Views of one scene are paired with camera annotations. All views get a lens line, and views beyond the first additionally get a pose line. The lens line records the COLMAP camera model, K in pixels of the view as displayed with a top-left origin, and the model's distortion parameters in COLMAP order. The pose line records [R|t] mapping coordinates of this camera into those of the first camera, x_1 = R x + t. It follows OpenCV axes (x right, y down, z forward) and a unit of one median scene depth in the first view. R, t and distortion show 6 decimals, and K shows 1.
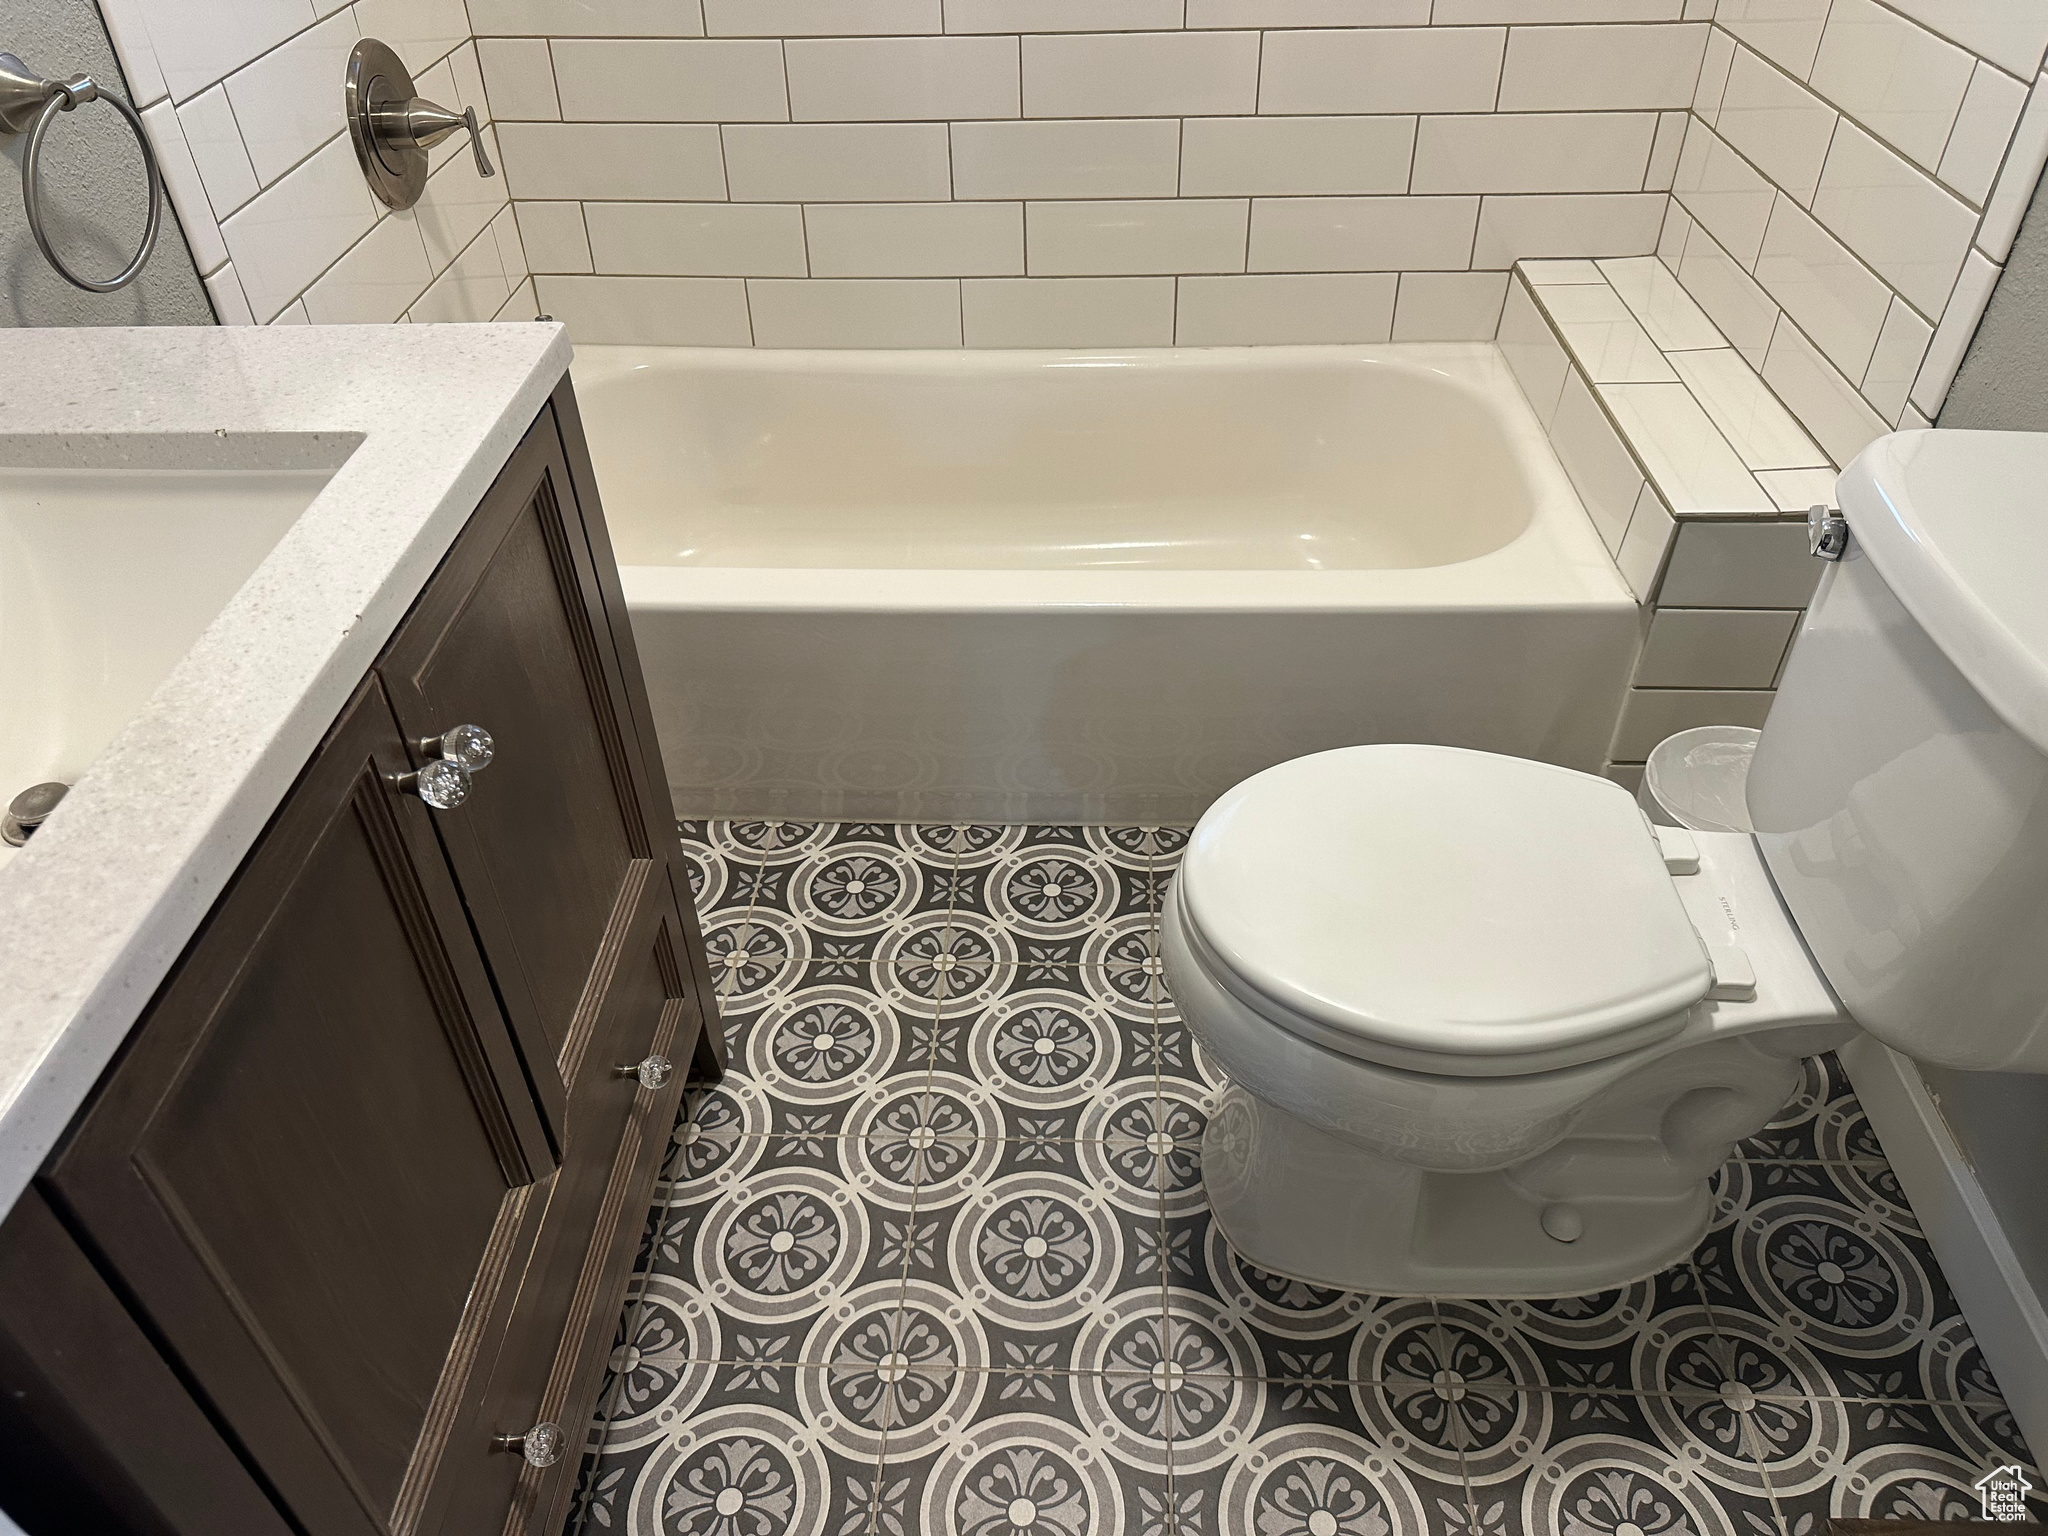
lens RADIAL K [[1432.0, 0, 1011.2], [0, 1432.0, 777.9], [0, 0, 1]] dist [0.048317, -0.063800]
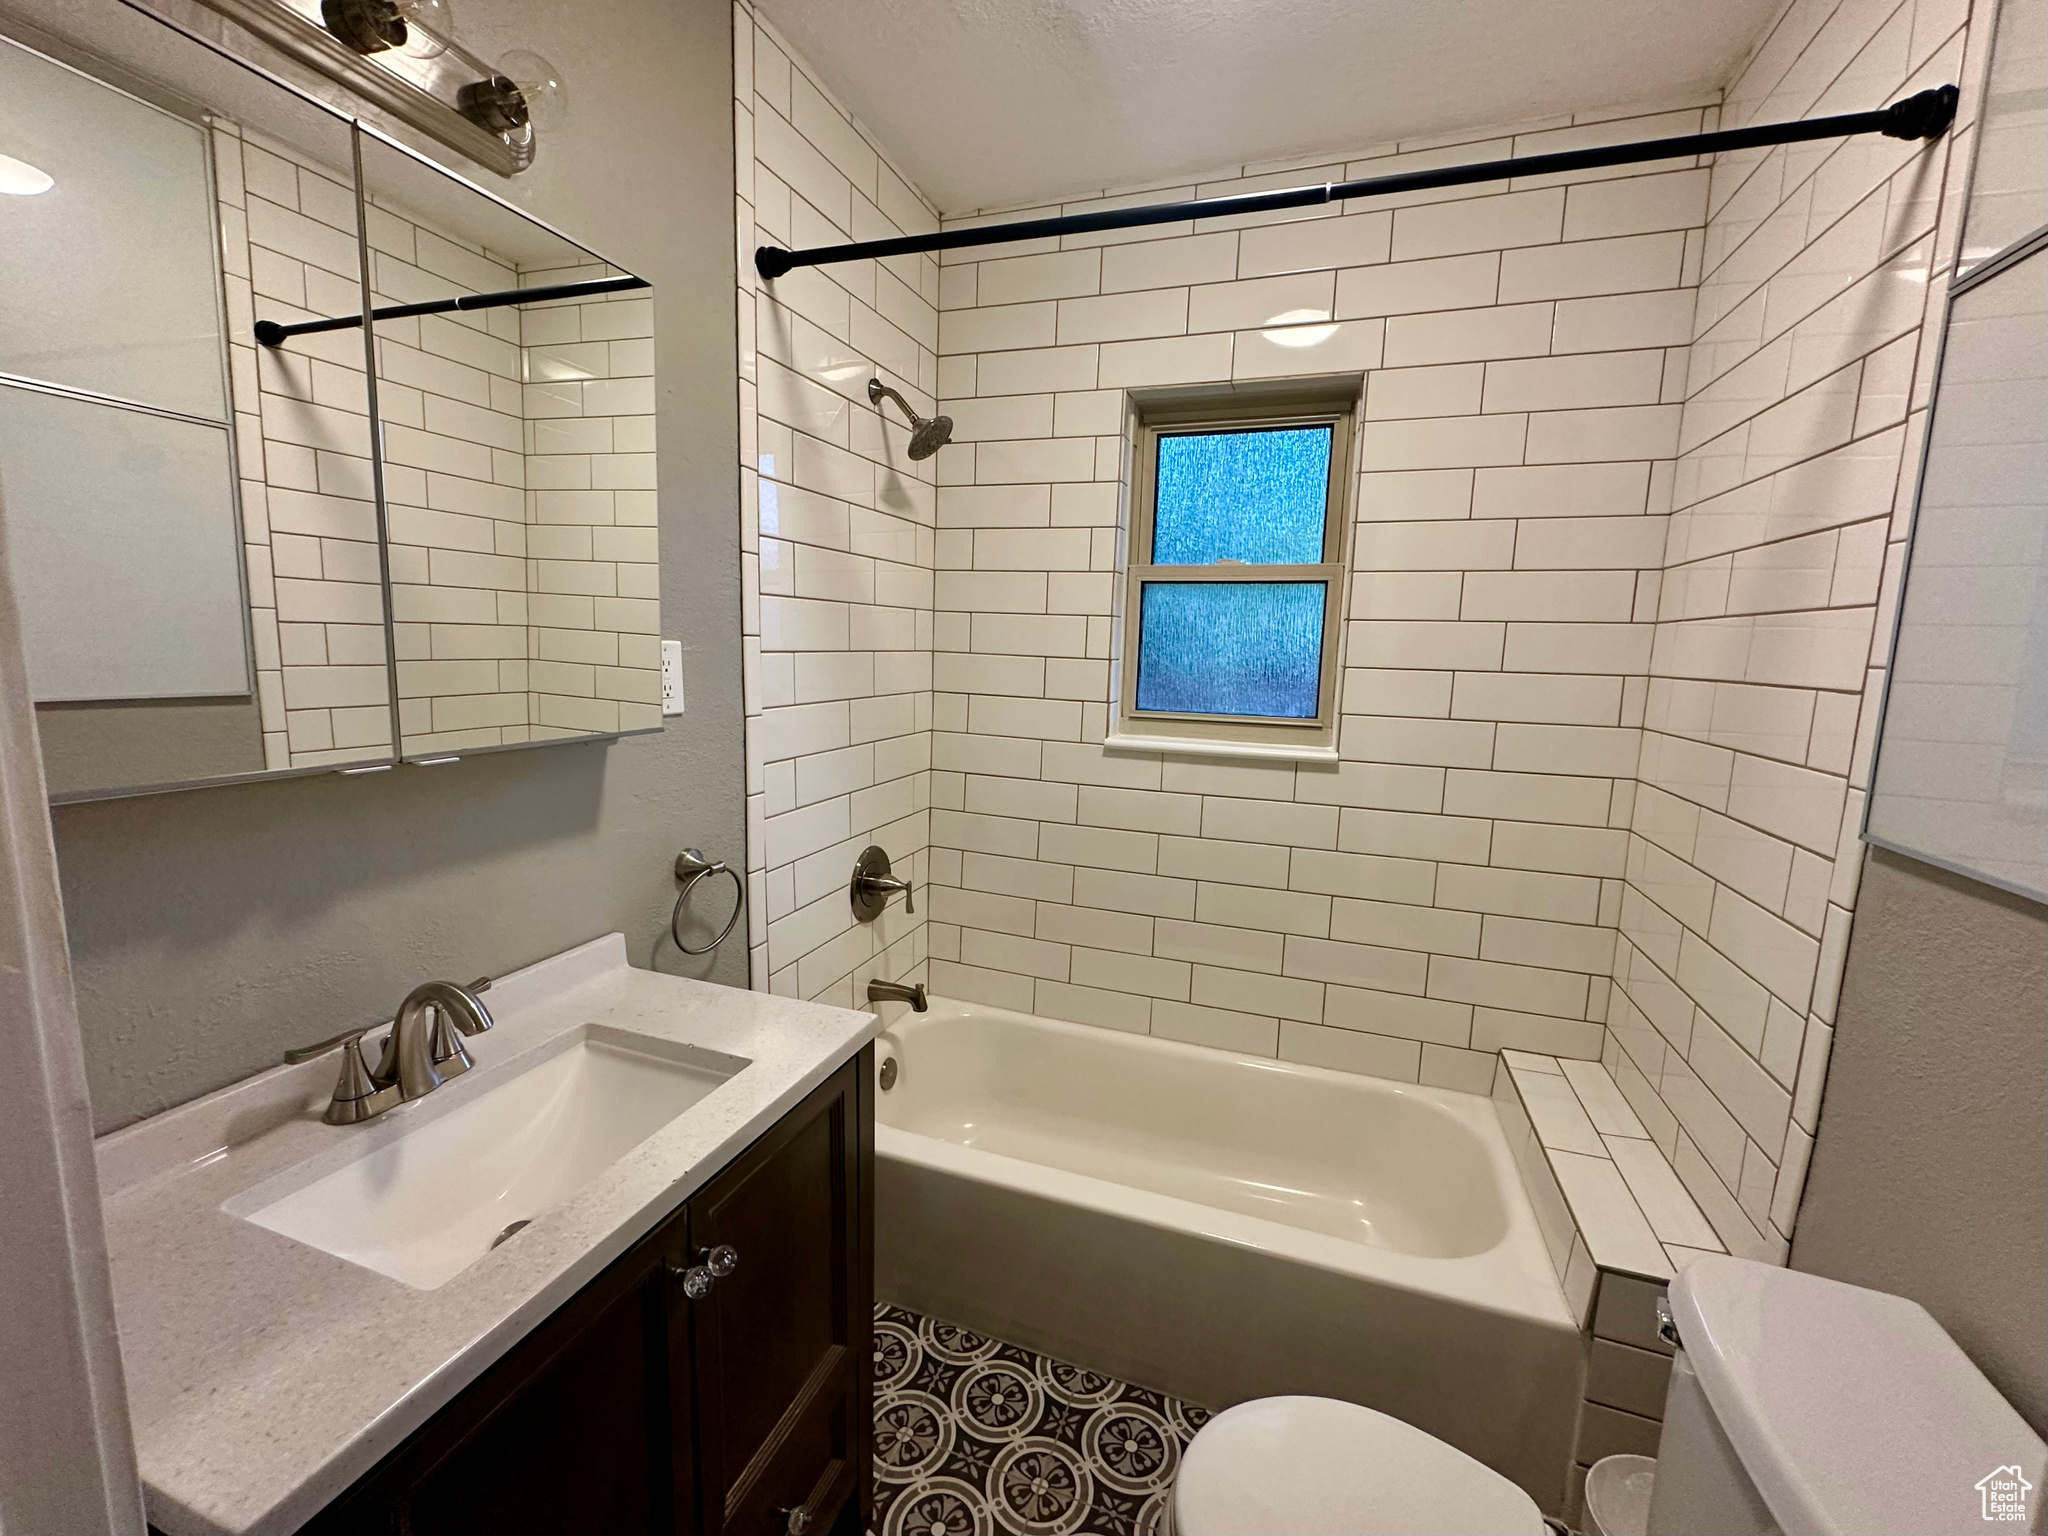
lens RADIAL K [[853.4, 0, 1017.8], [0, 853.4, 767.8], [0, 0, 1]] dist [-0.007460, 0.002044]
pose [[0.953114, 0.094784, -0.287383, 0.099005], [-0.229917, 0.844287, -0.484063, -0.052491], [0.196752, 0.527442, 0.826495, -0.046107]]
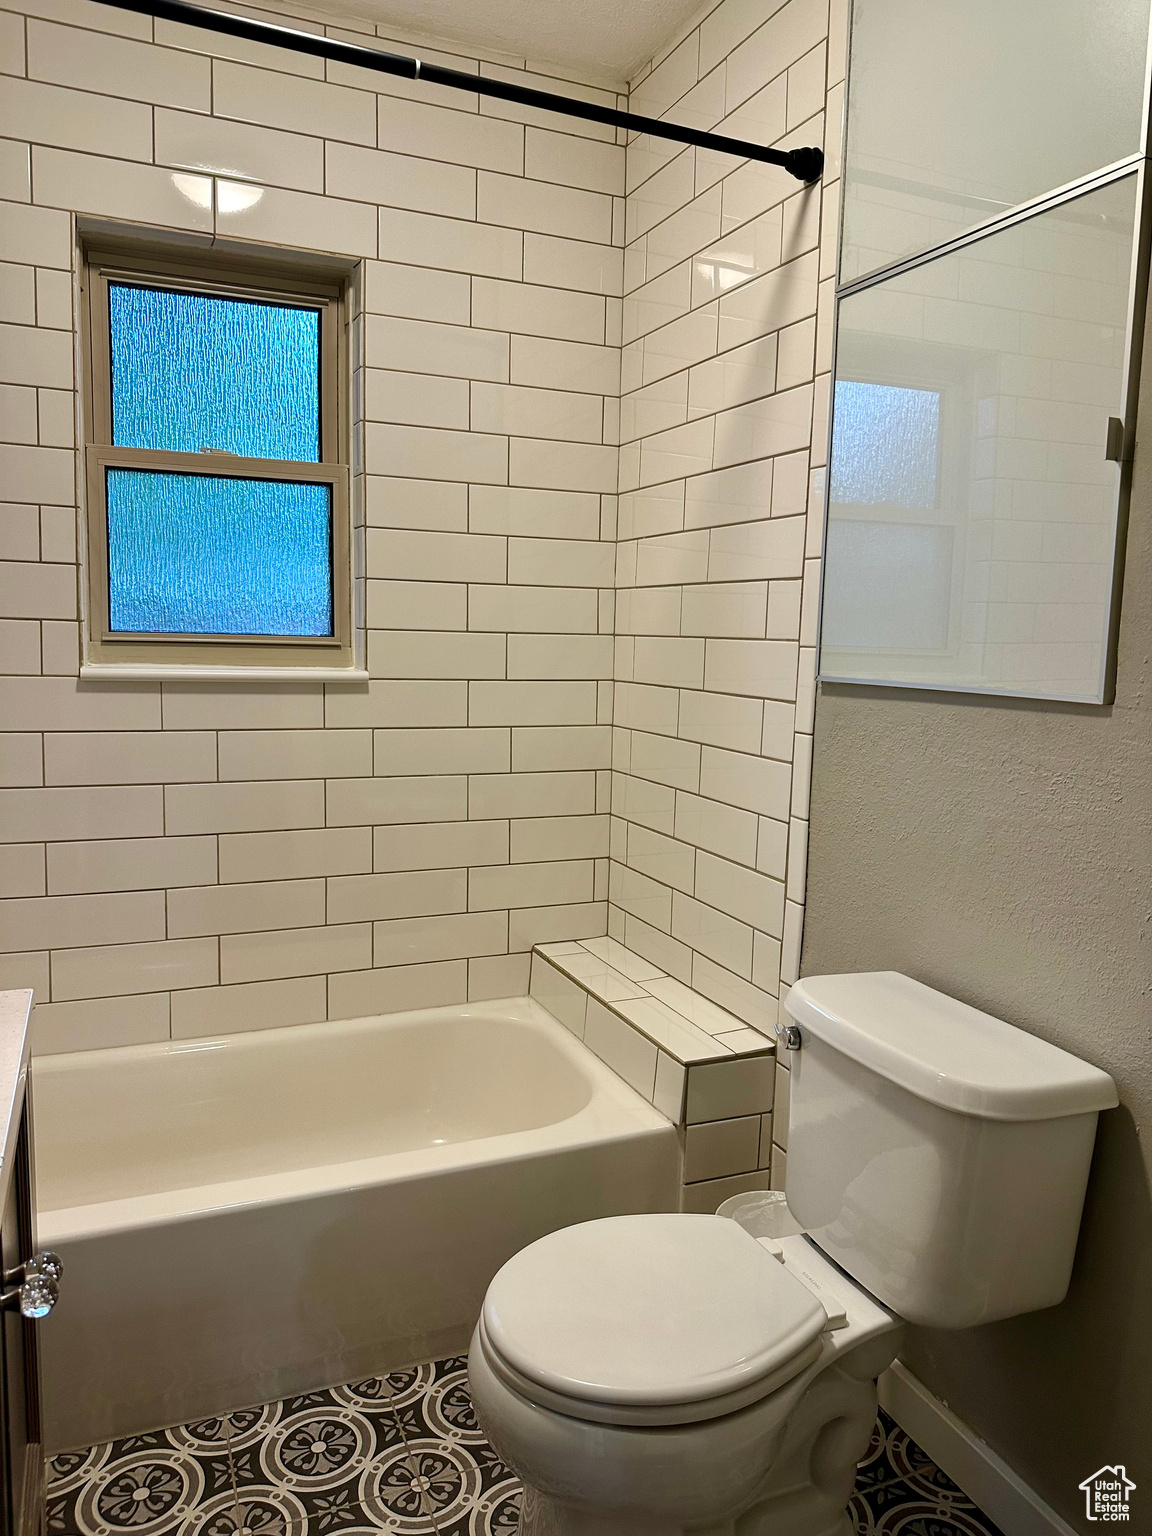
lens RADIAL K [[1074.0, 0, 582.8], [0, 1074.0, 763.5], [0, 0, 1]] dist [0.048317, -0.063800]
pose [[0.896779, -0.005693, 0.442443, -0.173064], [0.241457, 0.844214, -0.478541, 0.082993], [-0.370792, 0.535976, 0.758448, -0.083055]]
